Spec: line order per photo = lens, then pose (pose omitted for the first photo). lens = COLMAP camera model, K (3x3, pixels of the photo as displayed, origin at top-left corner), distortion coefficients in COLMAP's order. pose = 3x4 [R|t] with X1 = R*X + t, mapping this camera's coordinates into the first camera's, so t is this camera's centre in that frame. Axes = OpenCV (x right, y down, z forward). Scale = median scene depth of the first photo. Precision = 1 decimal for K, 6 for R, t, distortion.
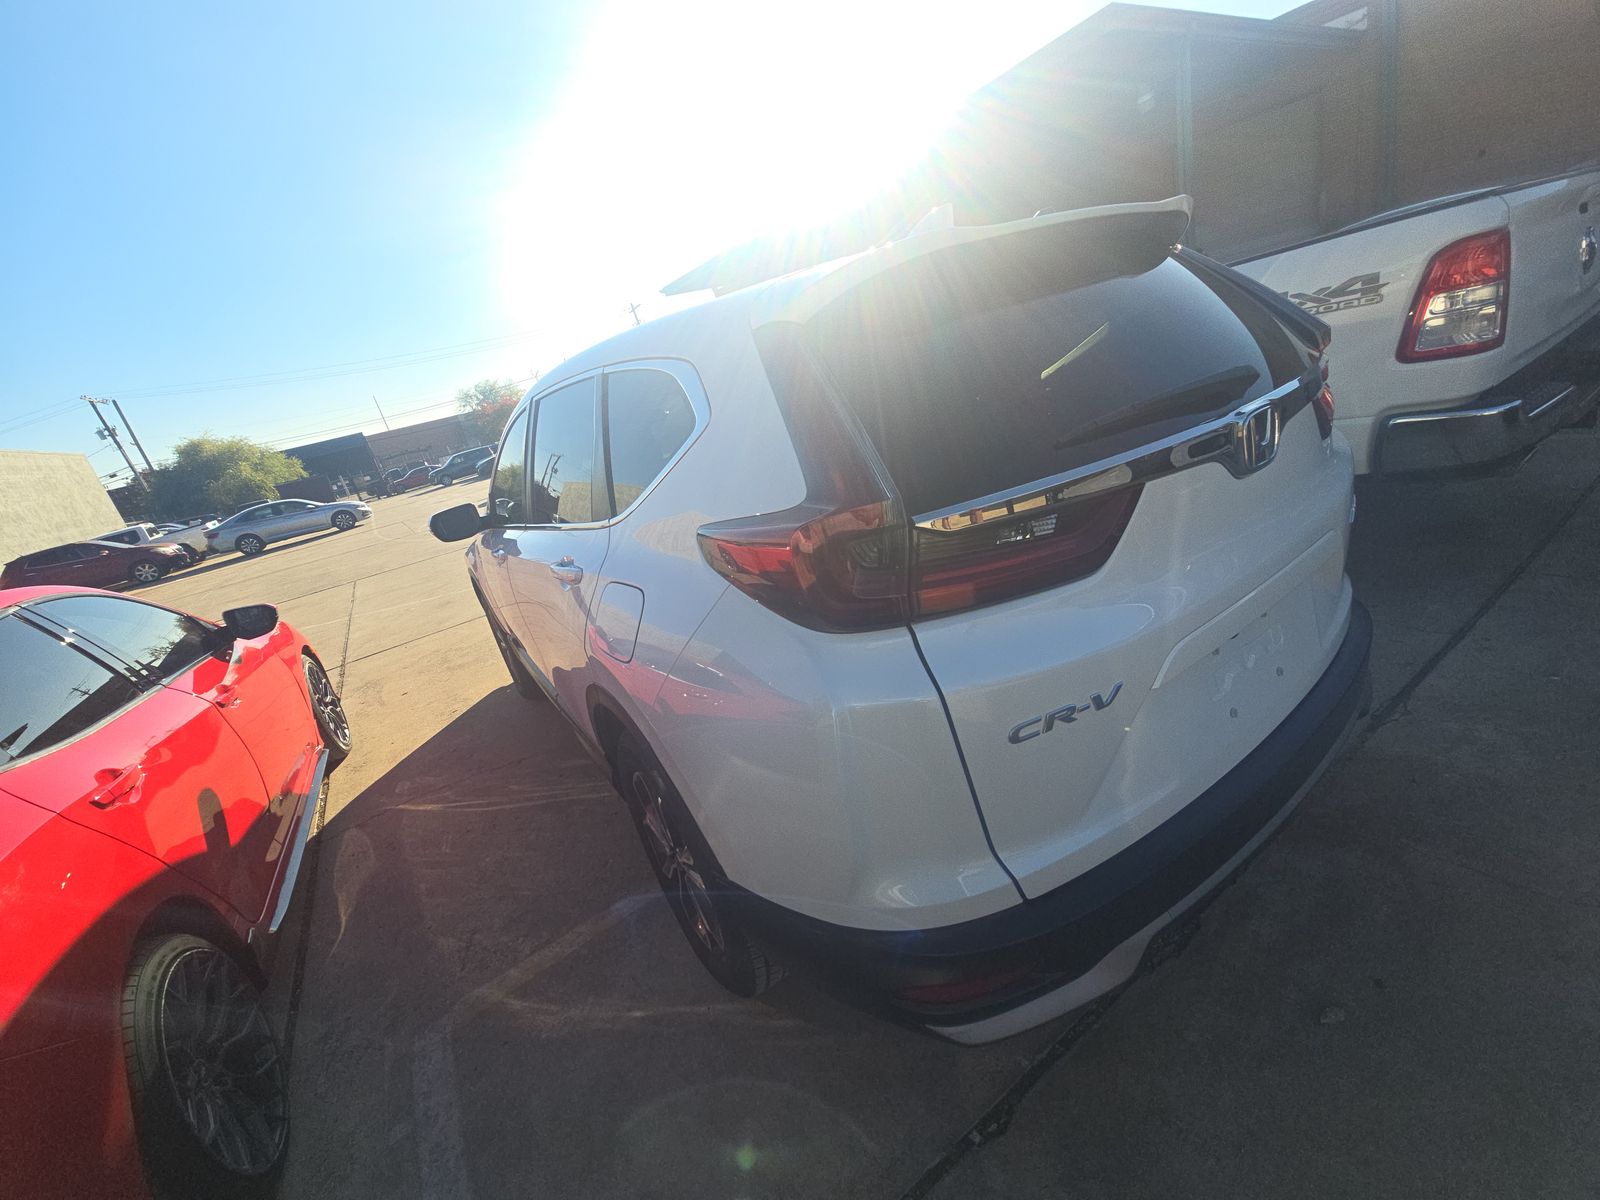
lens RADIAL K [[608.6, 0, 839.6], [0, 608.6, 570.5], [0, 0, 1]] dist [0.012158, -0.012957]
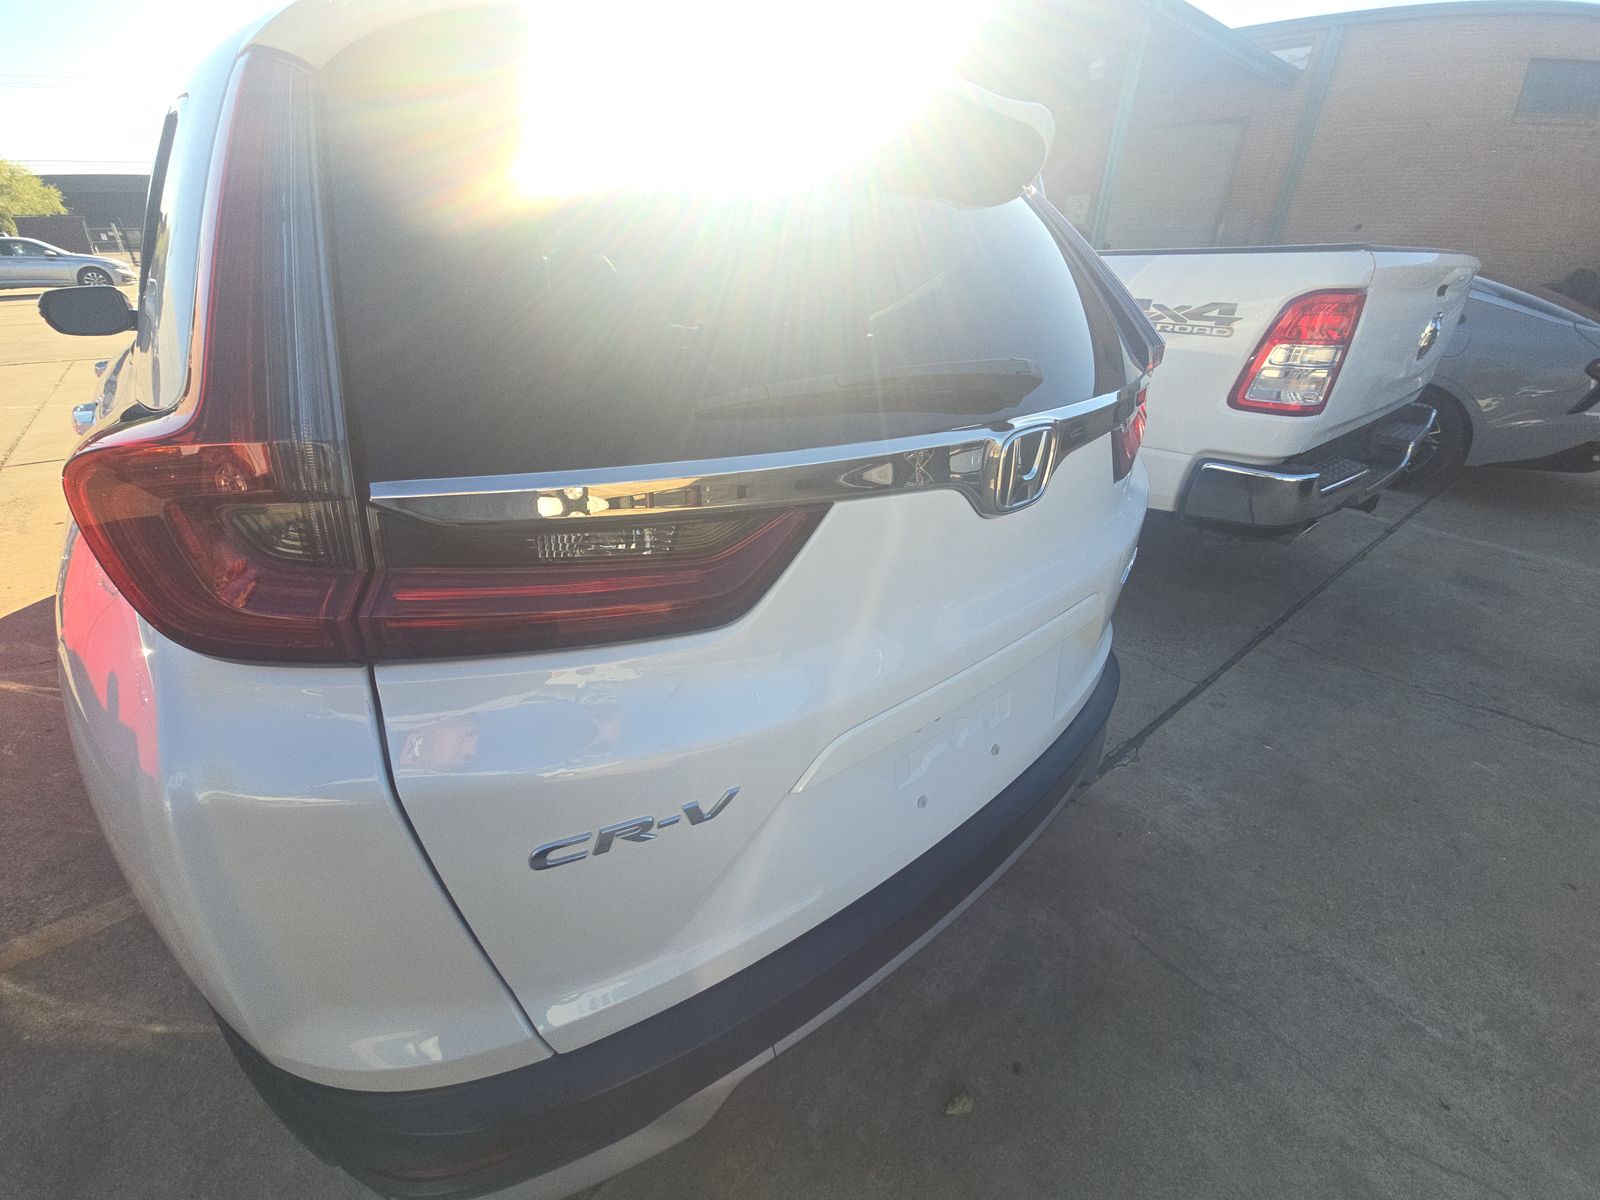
lens RADIAL K [[608.6, 0, 839.6], [0, 608.6, 570.5], [0, 0, 1]] dist [0.012158, -0.012957]
pose [[0.956121, 0.181395, 0.230061, 0.186907], [-0.209602, 0.972179, 0.104567, -0.072208], [-0.204693, -0.148200, 0.967542, 0.181868]]
